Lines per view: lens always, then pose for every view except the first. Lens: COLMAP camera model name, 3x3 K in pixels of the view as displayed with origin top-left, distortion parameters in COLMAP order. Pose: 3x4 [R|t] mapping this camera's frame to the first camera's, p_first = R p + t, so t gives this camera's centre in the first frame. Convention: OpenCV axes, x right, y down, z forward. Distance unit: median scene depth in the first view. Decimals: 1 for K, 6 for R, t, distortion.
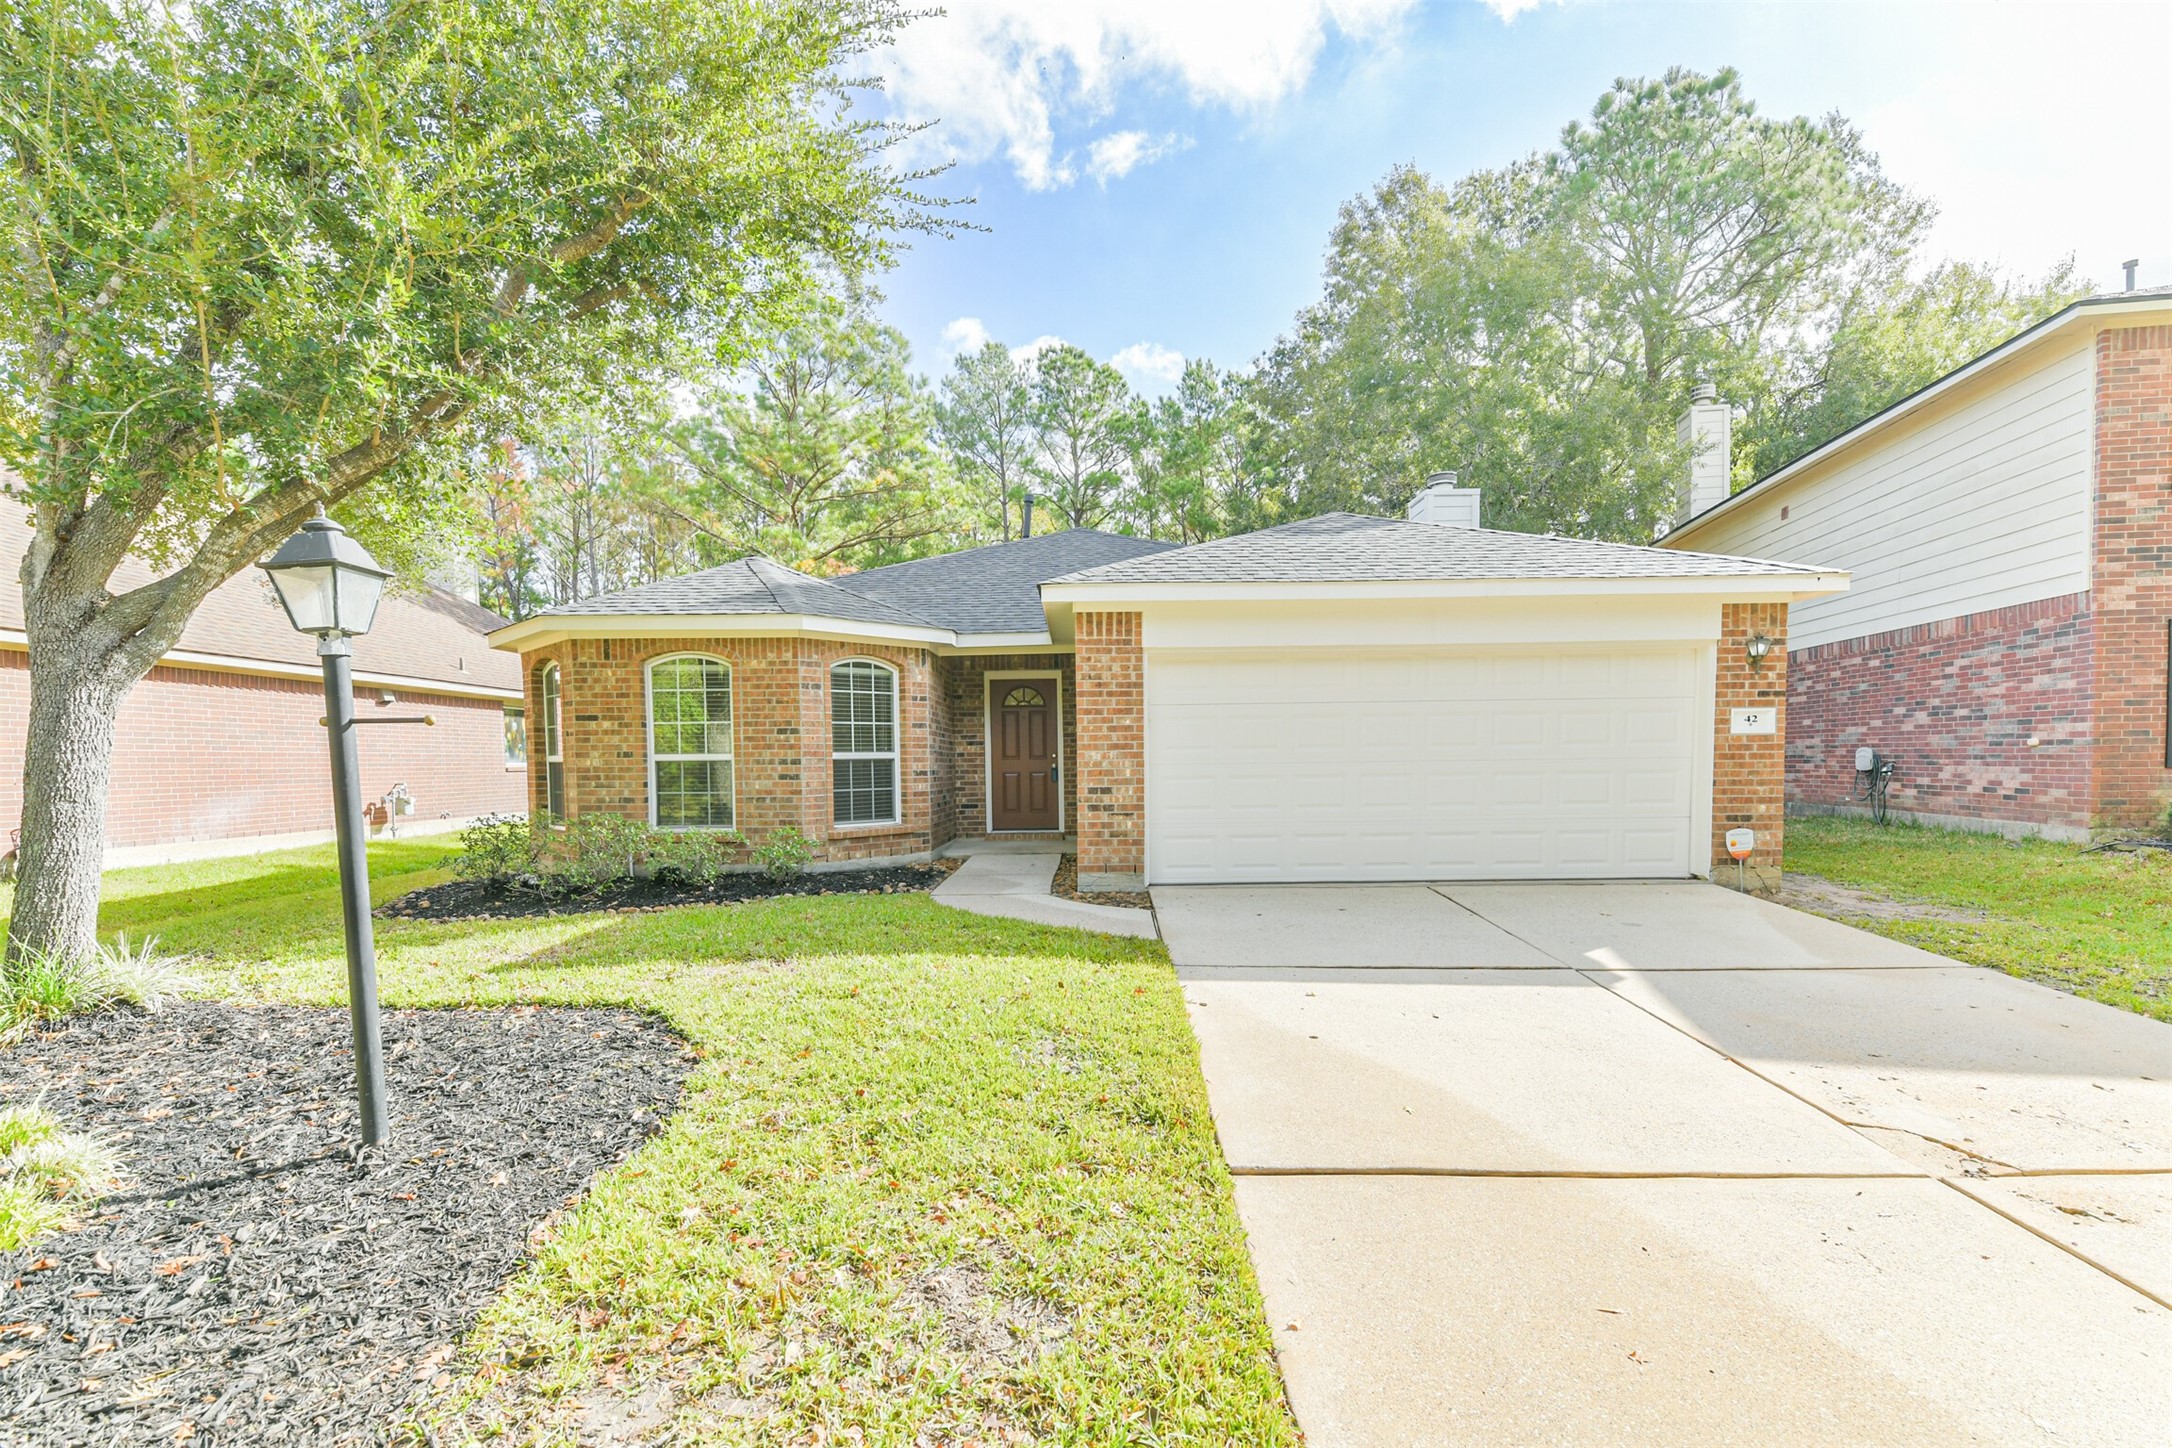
lens RADIAL K [[767.8, 0, 1086.6], [0, 767.8, 766.5], [0, 0, 1]] dist [0.013519, -0.005524]
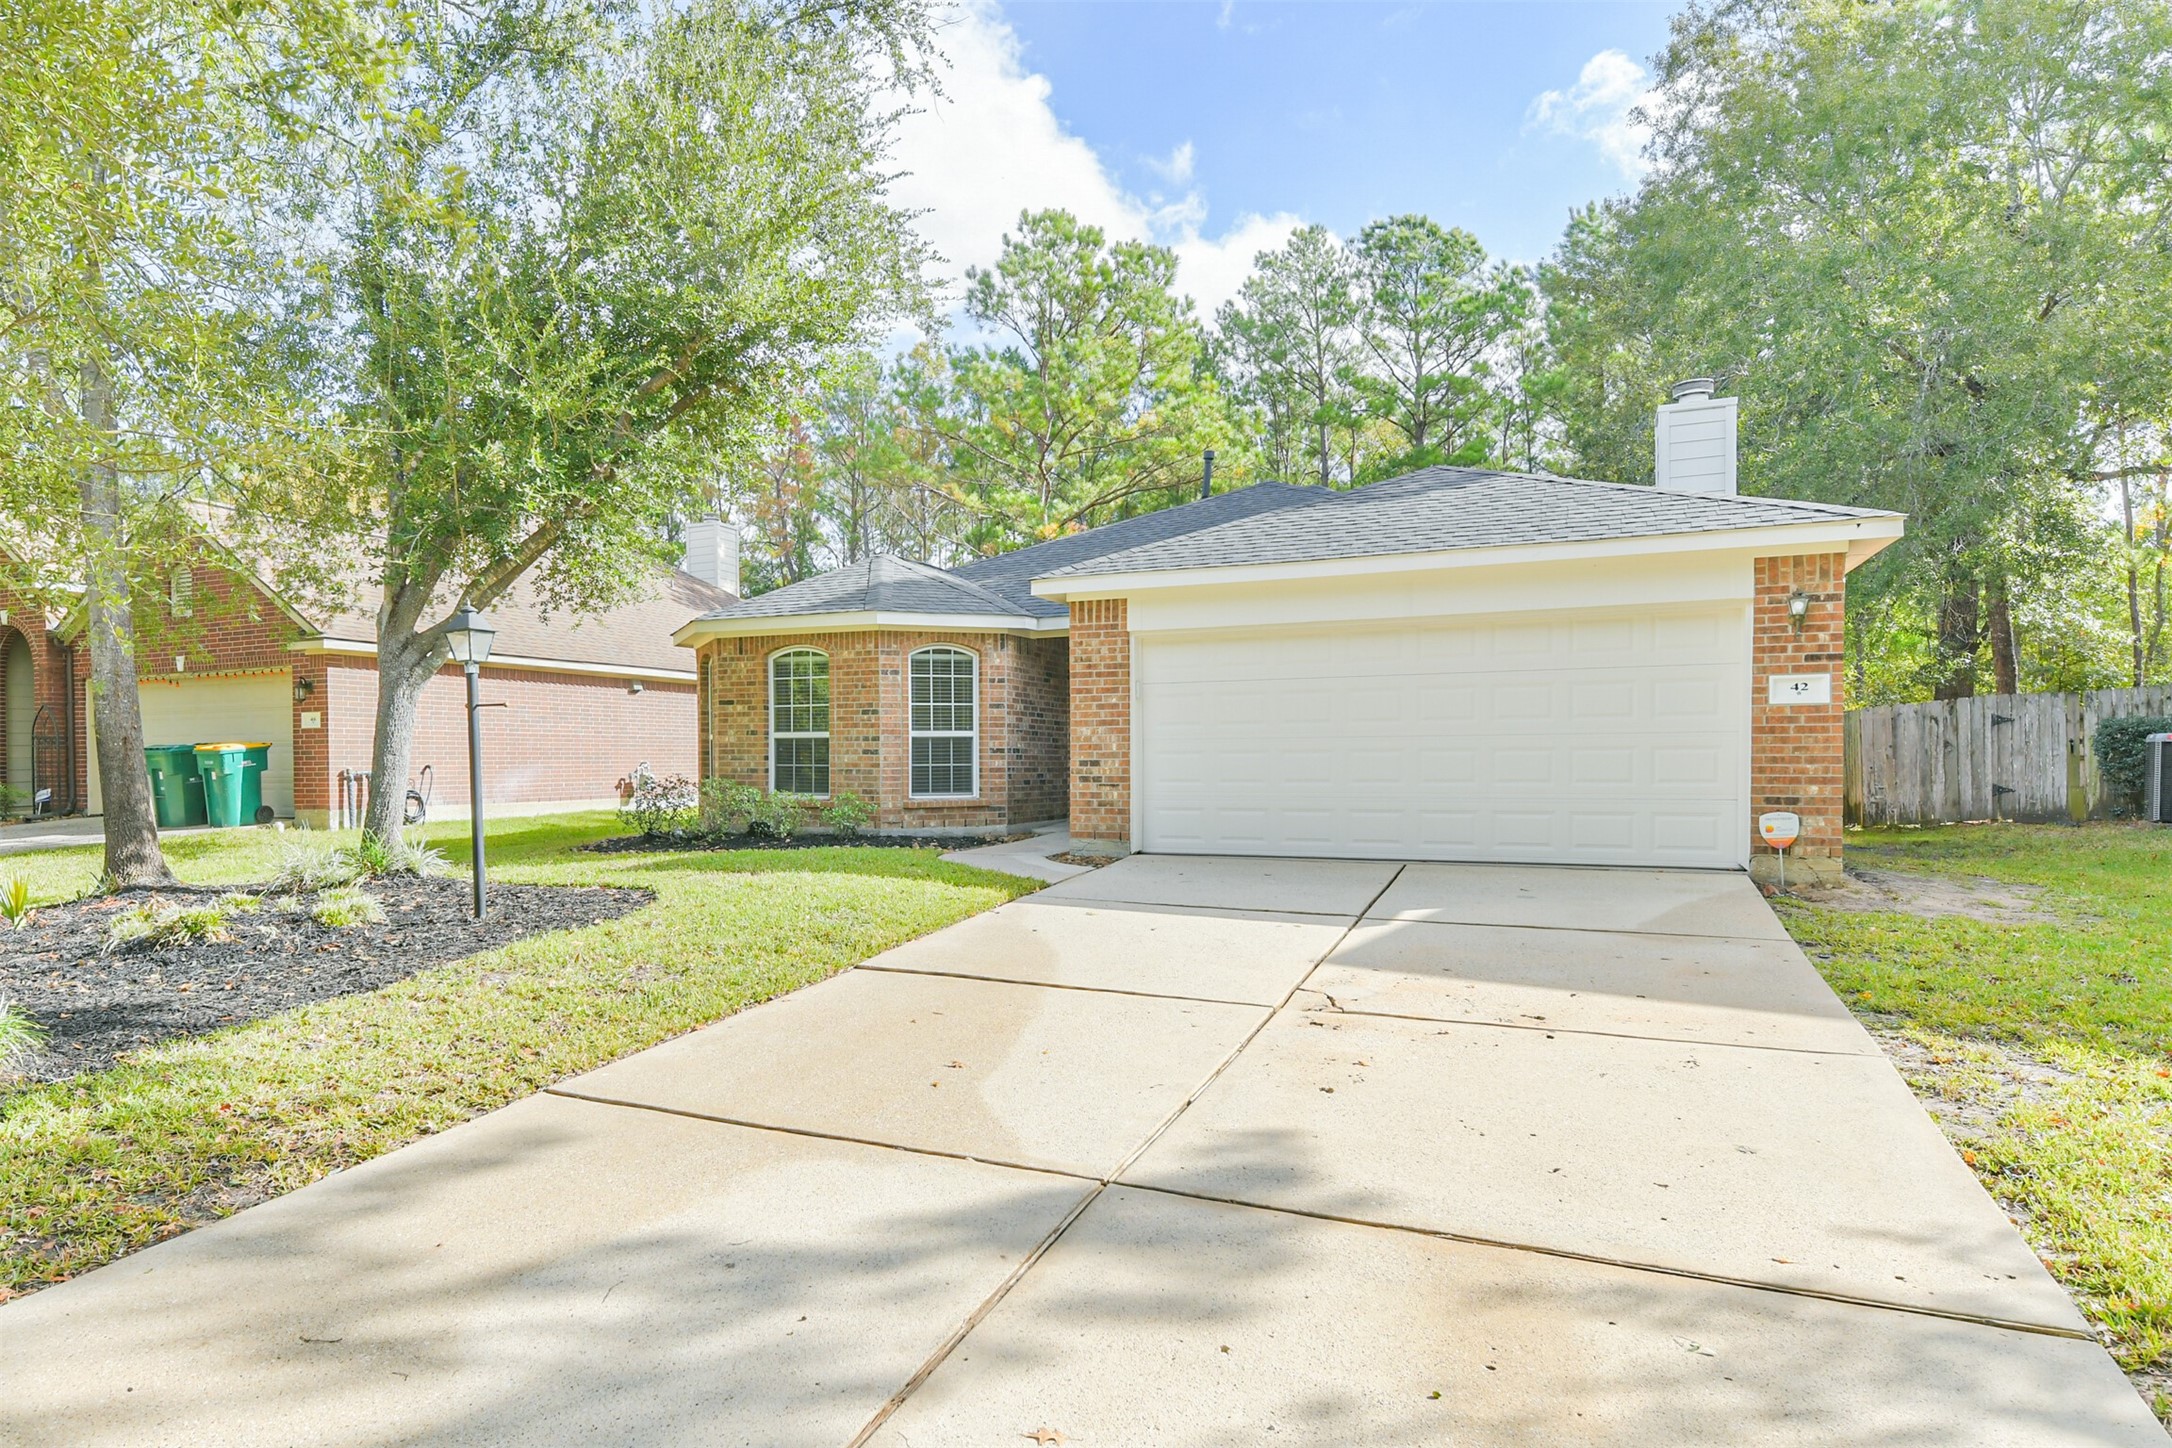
lens RADIAL K [[942.3, 0, 1086.0], [0, 942.3, 724.0], [0, 0, 1]] dist [0.020922, -0.010460]
pose [[0.946272, -0.005190, -0.323331, 0.445814], [-0.006043, 0.999413, -0.033728, 0.021085], [0.323316, 0.033869, 0.945685, -0.270658]]
